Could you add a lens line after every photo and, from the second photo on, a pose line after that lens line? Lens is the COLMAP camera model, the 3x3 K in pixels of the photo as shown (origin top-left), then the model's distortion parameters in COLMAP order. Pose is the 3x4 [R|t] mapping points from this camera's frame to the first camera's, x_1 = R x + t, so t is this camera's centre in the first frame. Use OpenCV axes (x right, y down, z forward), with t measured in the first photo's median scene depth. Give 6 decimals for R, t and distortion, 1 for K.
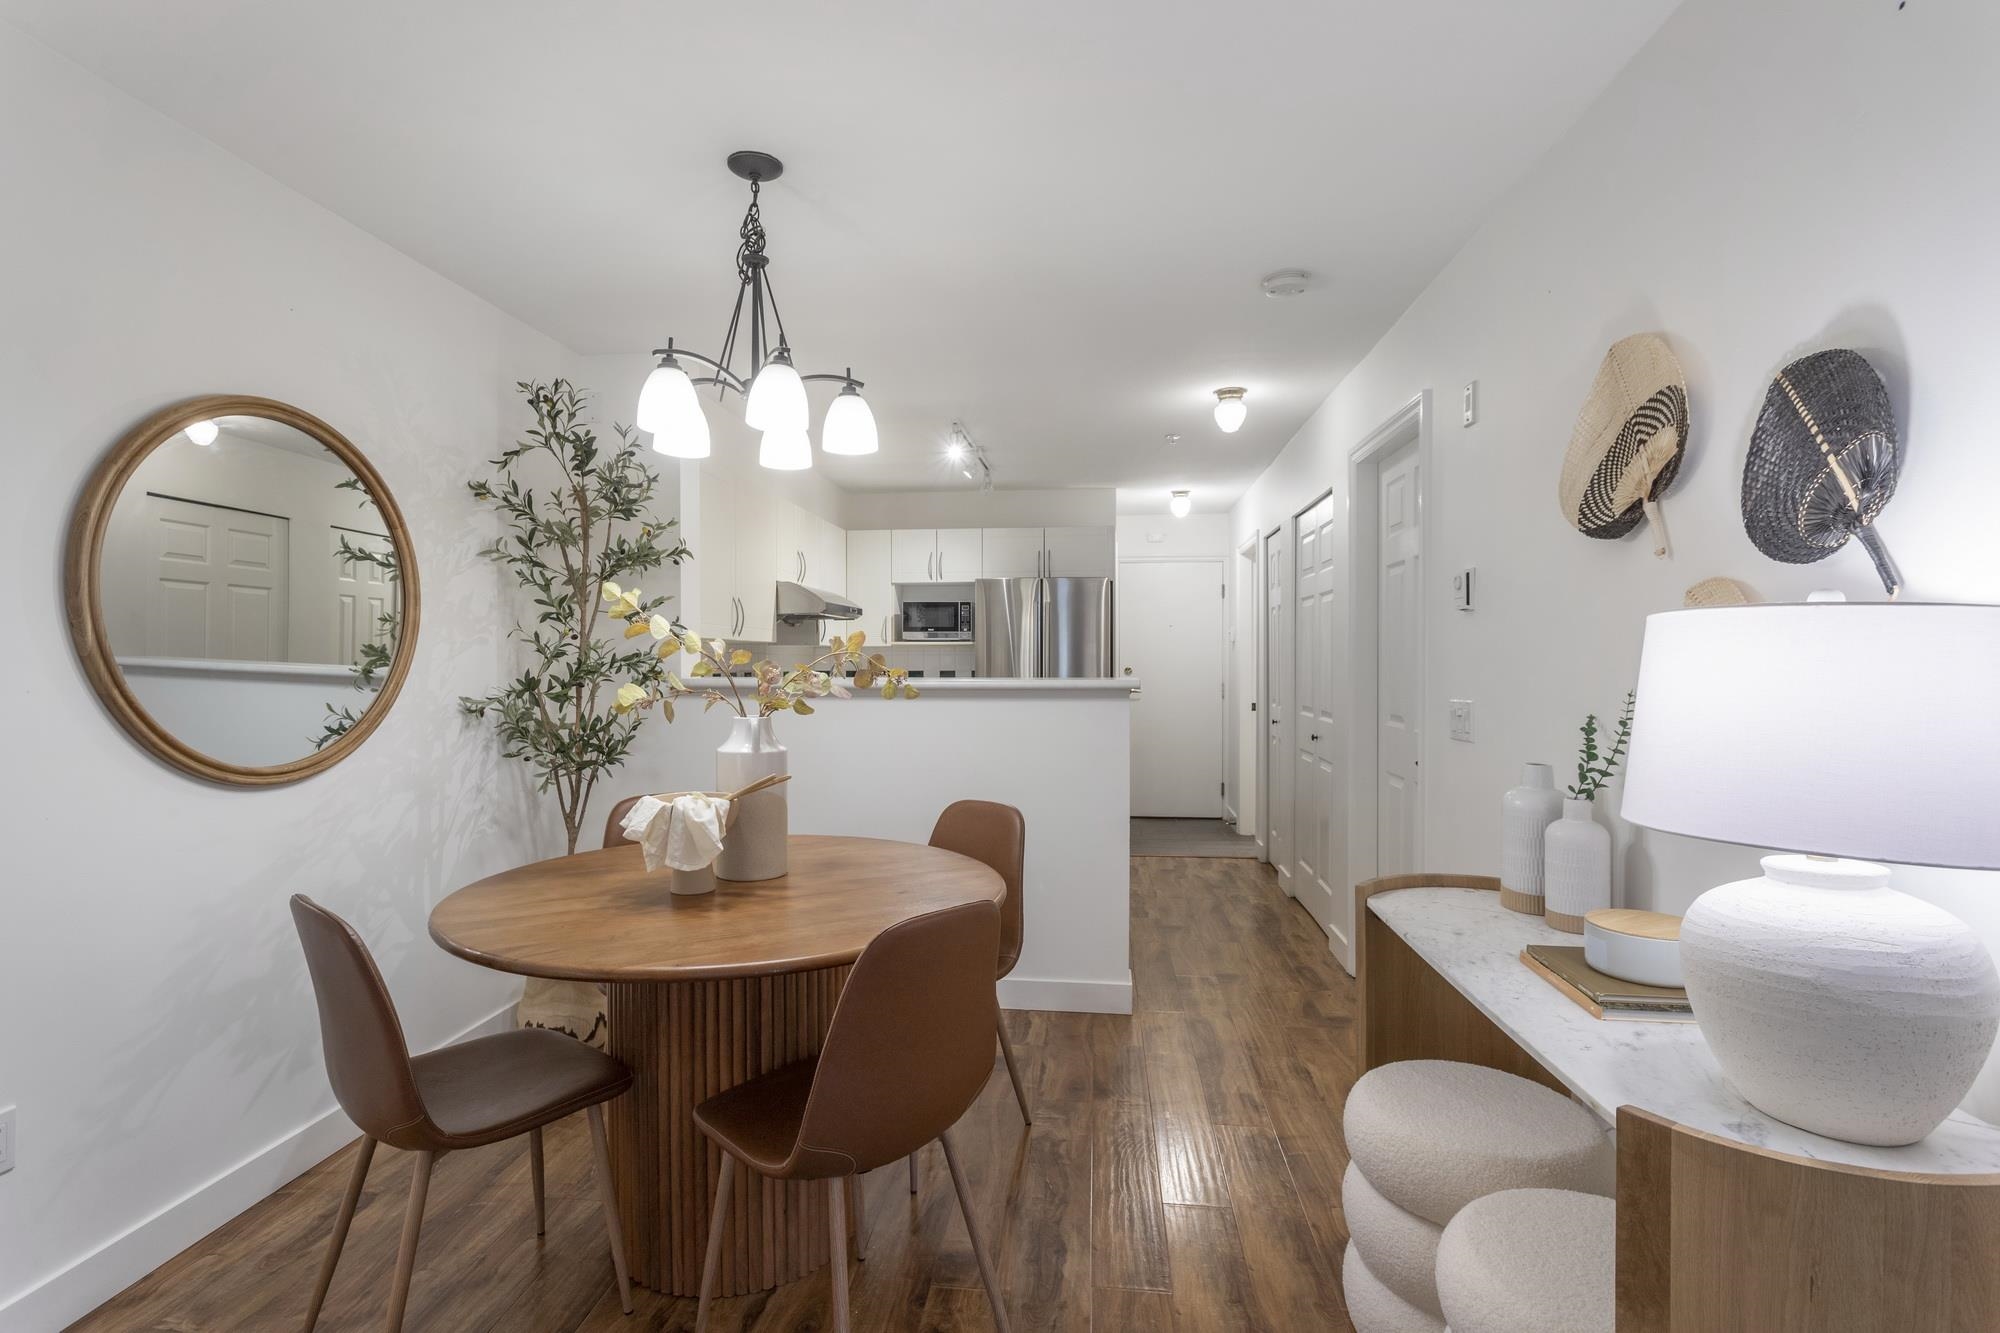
lens RADIAL K [[968.3, 0, 1007.5], [0, 968.3, 665.7], [0, 0, 1]] dist [-0.009109, 0.005410]
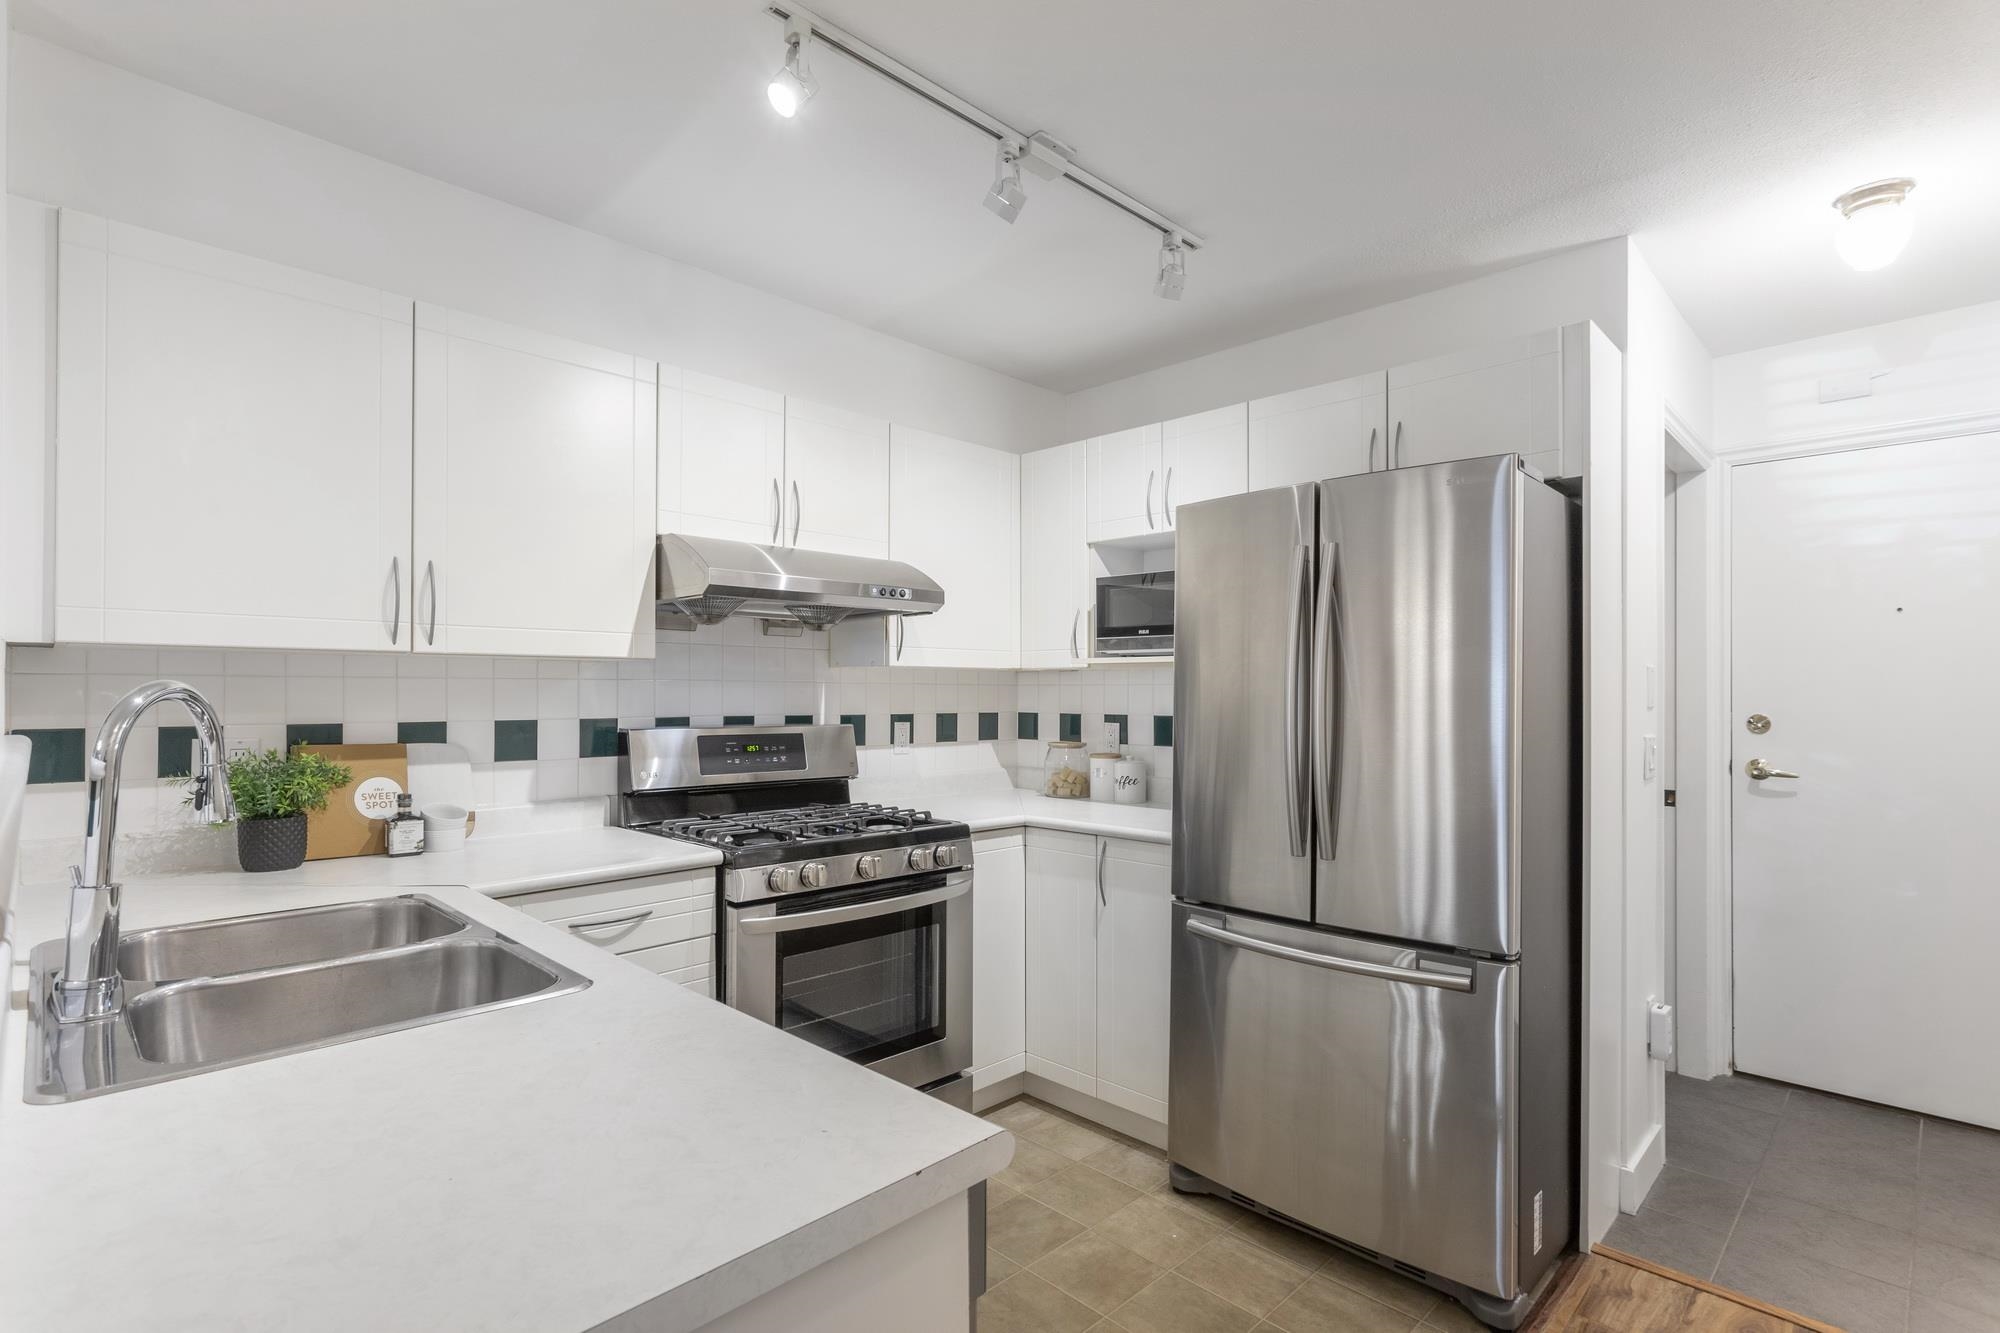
lens RADIAL K [[968.3, 0, 998.0], [0, 968.3, 682.3], [0, 0, 1]] dist [-0.009109, 0.005410]
pose [[0.778310, -0.001187, -0.627879, 0.341323], [-0.009137, 0.999871, -0.013216, -0.011396], [0.627813, 0.016023, 0.778199, 1.202011]]
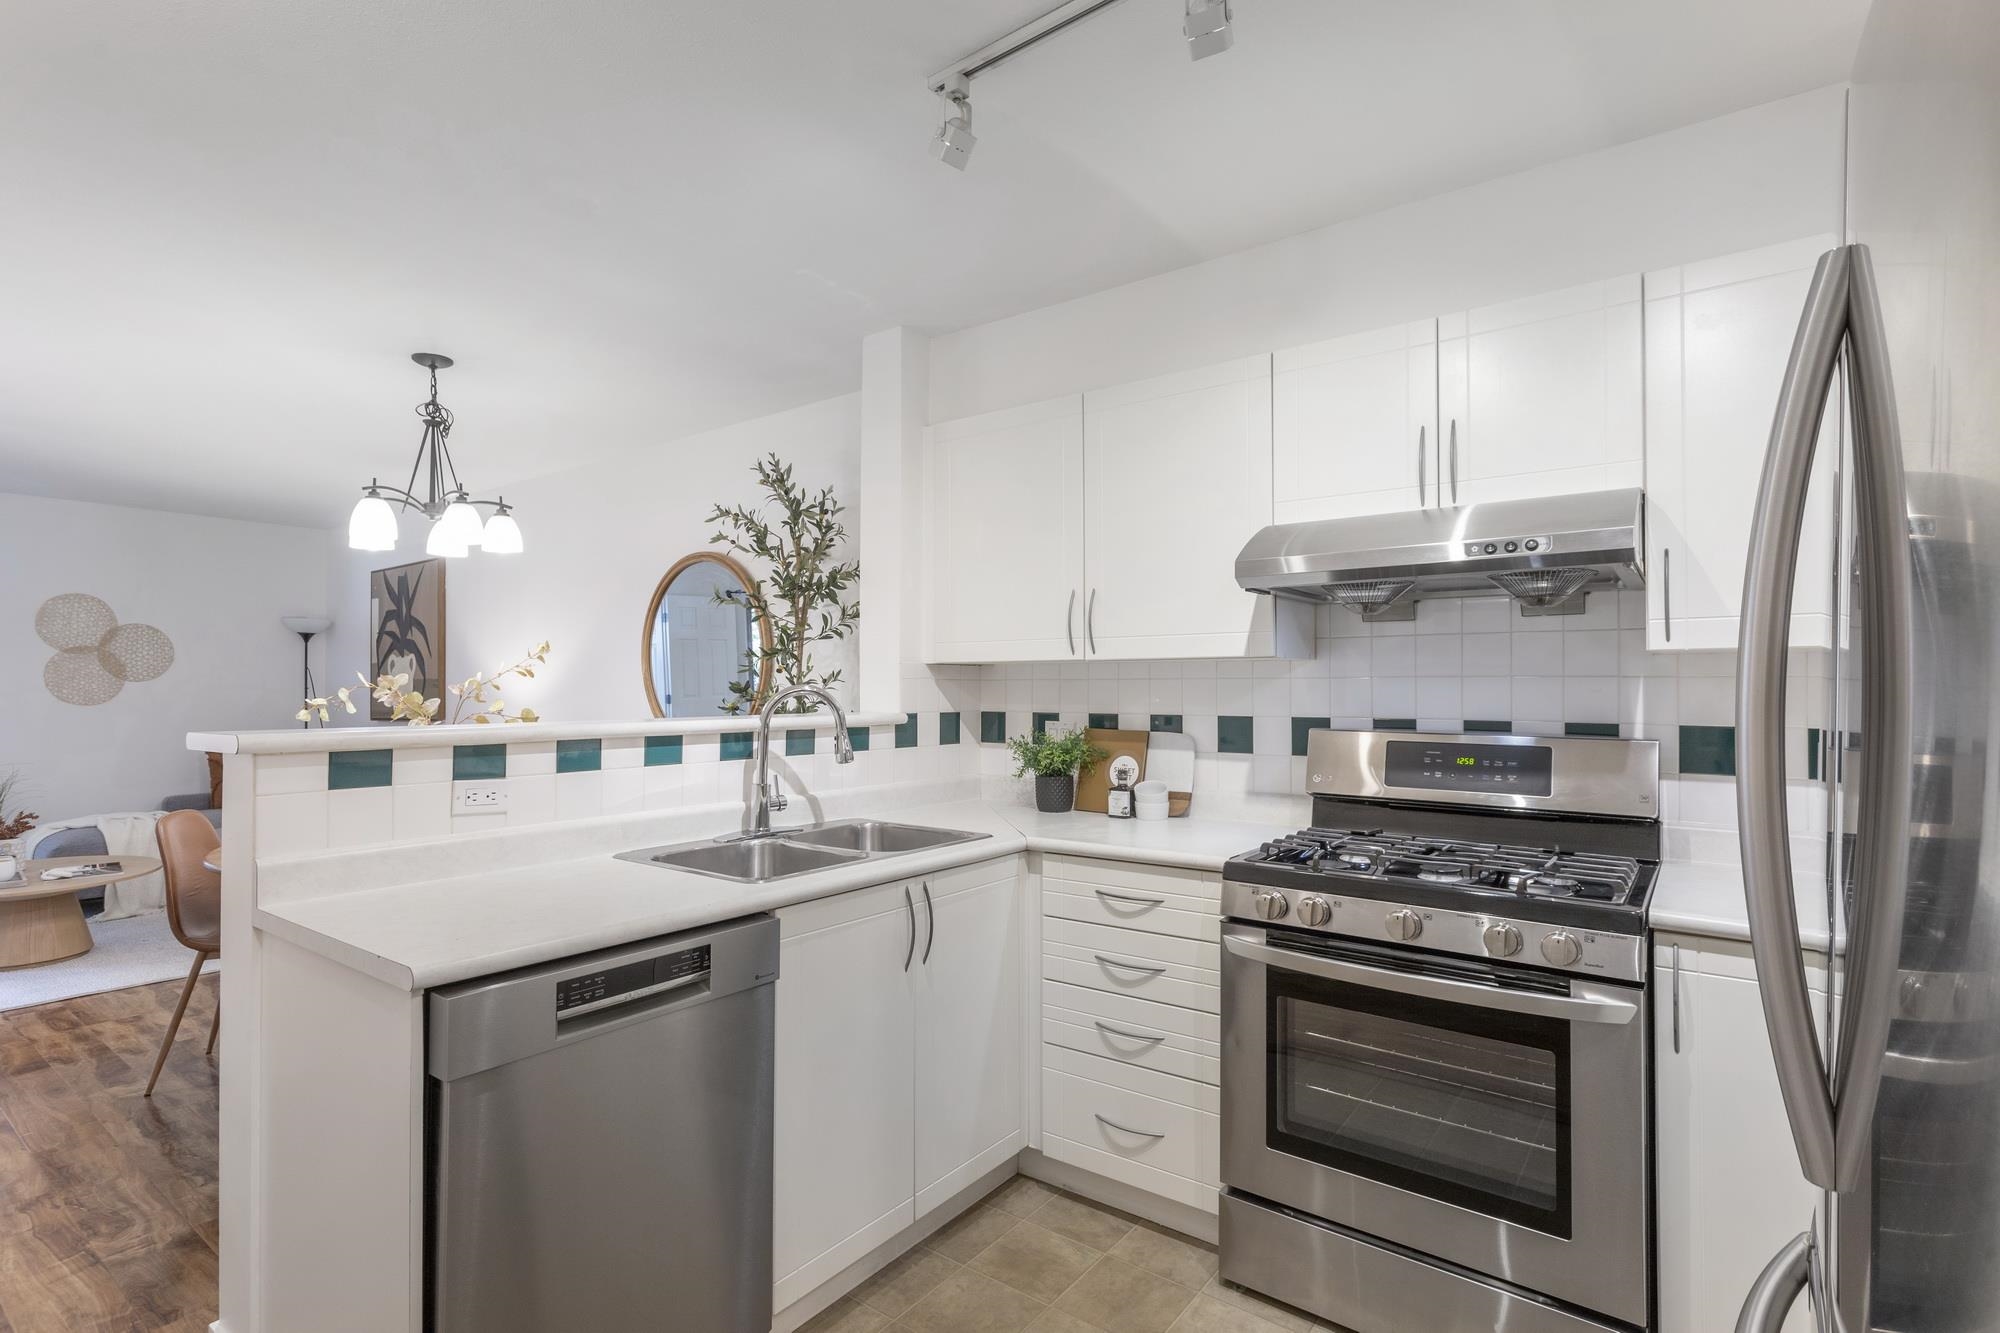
lens RADIAL K [[968.3, 0, 1007.6], [0, 968.3, 672.2], [0, 0, 1]] dist [-0.009109, 0.005410]
pose [[-0.521923, -0.013320, -0.852889, 0.392605], [-0.004381, 0.999907, -0.012935, -0.014904], [0.852981, -0.003014, -0.521933, 1.877432]]
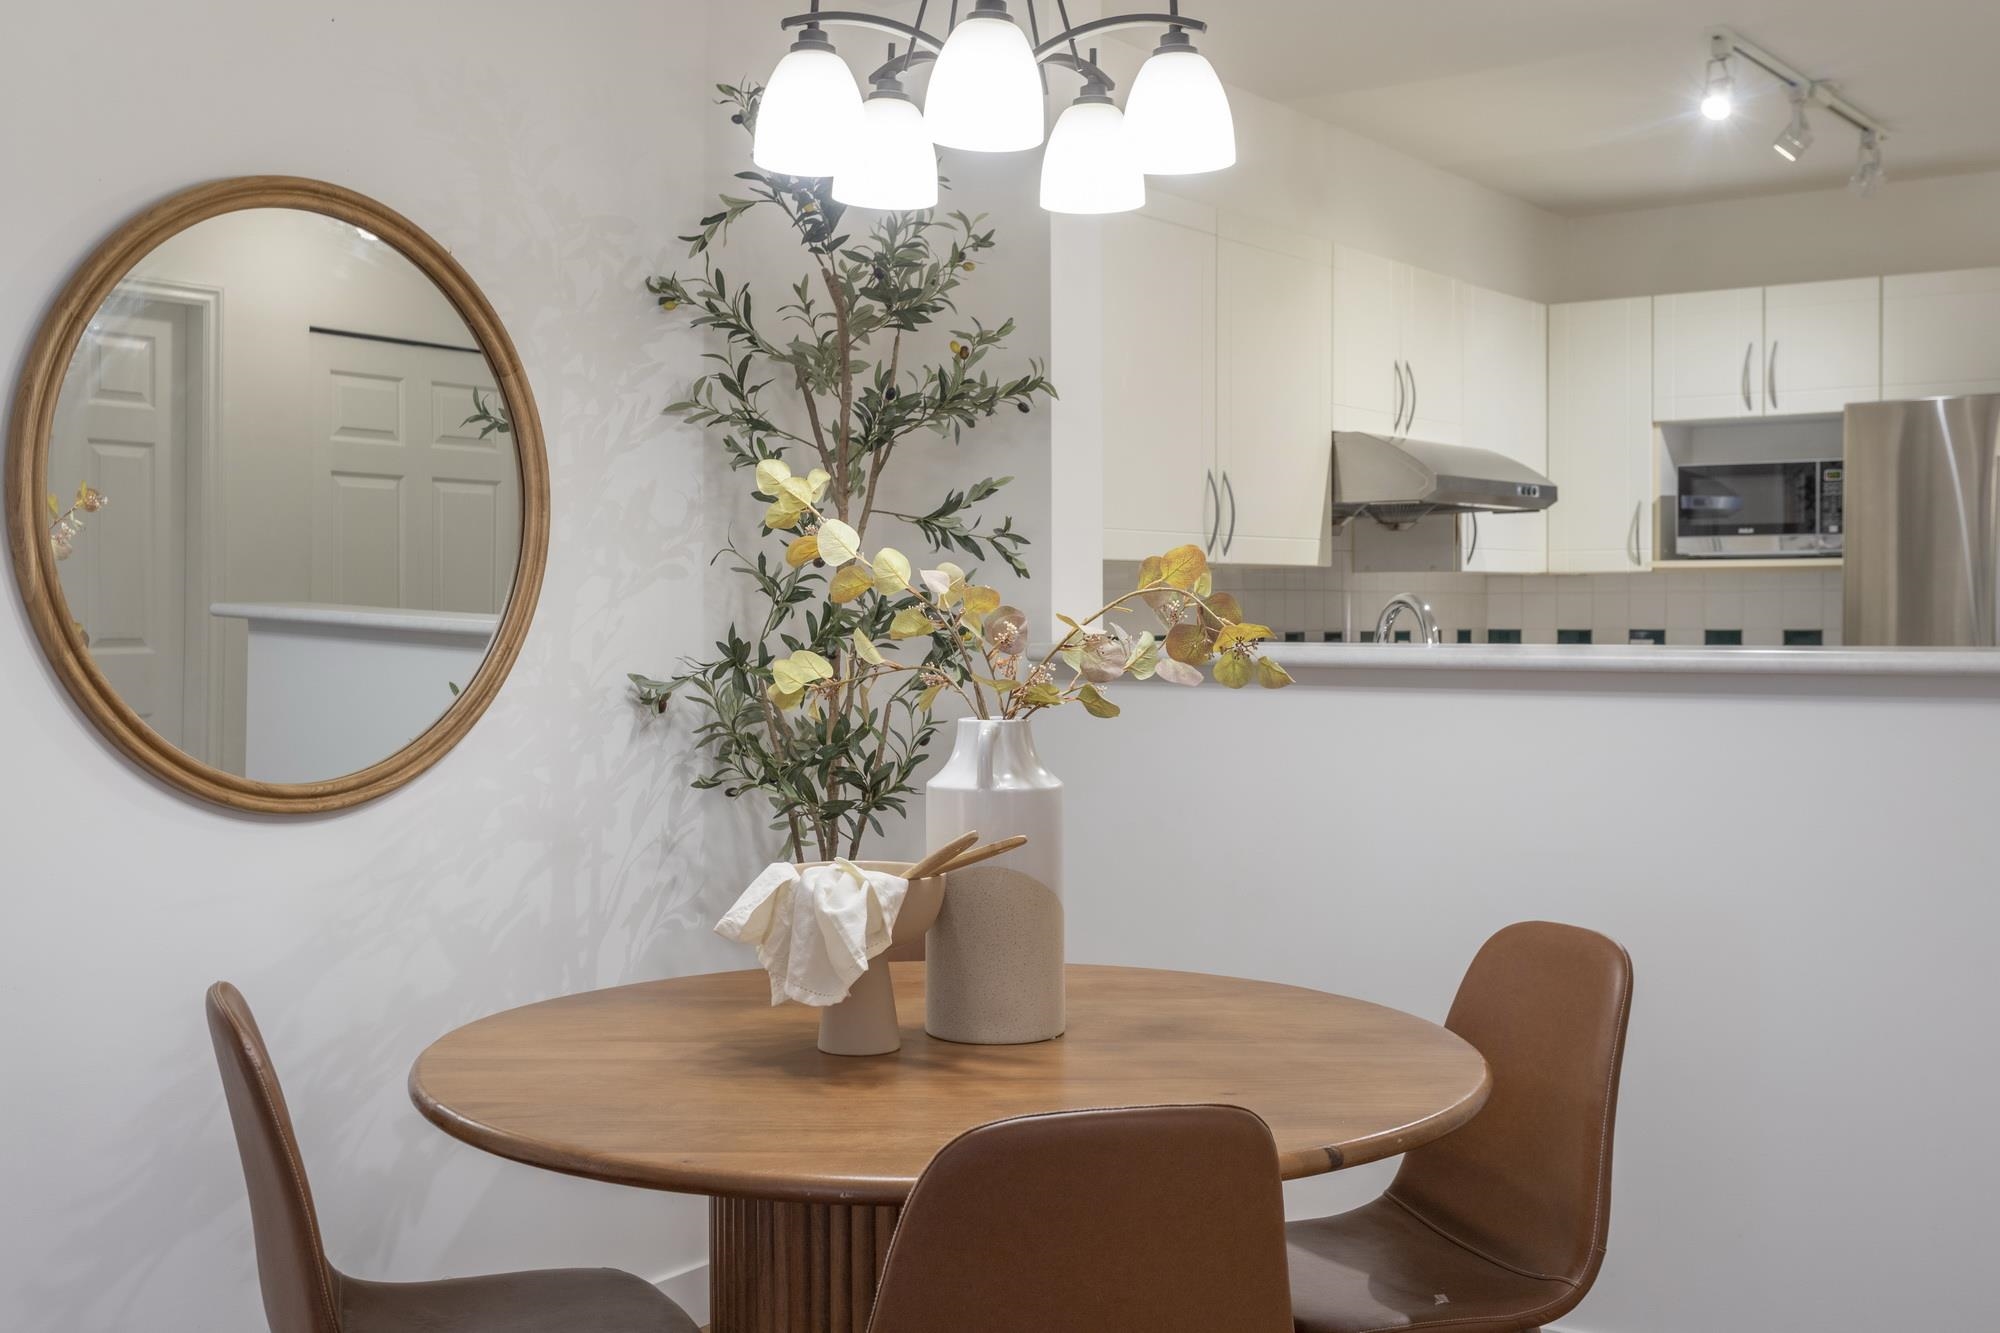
lens RADIAL K [[2263.6, 0, 954.5], [0, 2263.6, 637.4], [0, 0, 1]] dist [0.002244, 0.000000]
pose [[0.868301, 0.003890, -0.496023, 0.222860], [0.000294, 0.999965, 0.008357, 0.000562], [0.496038, -0.007402, 0.868269, -0.020950]]
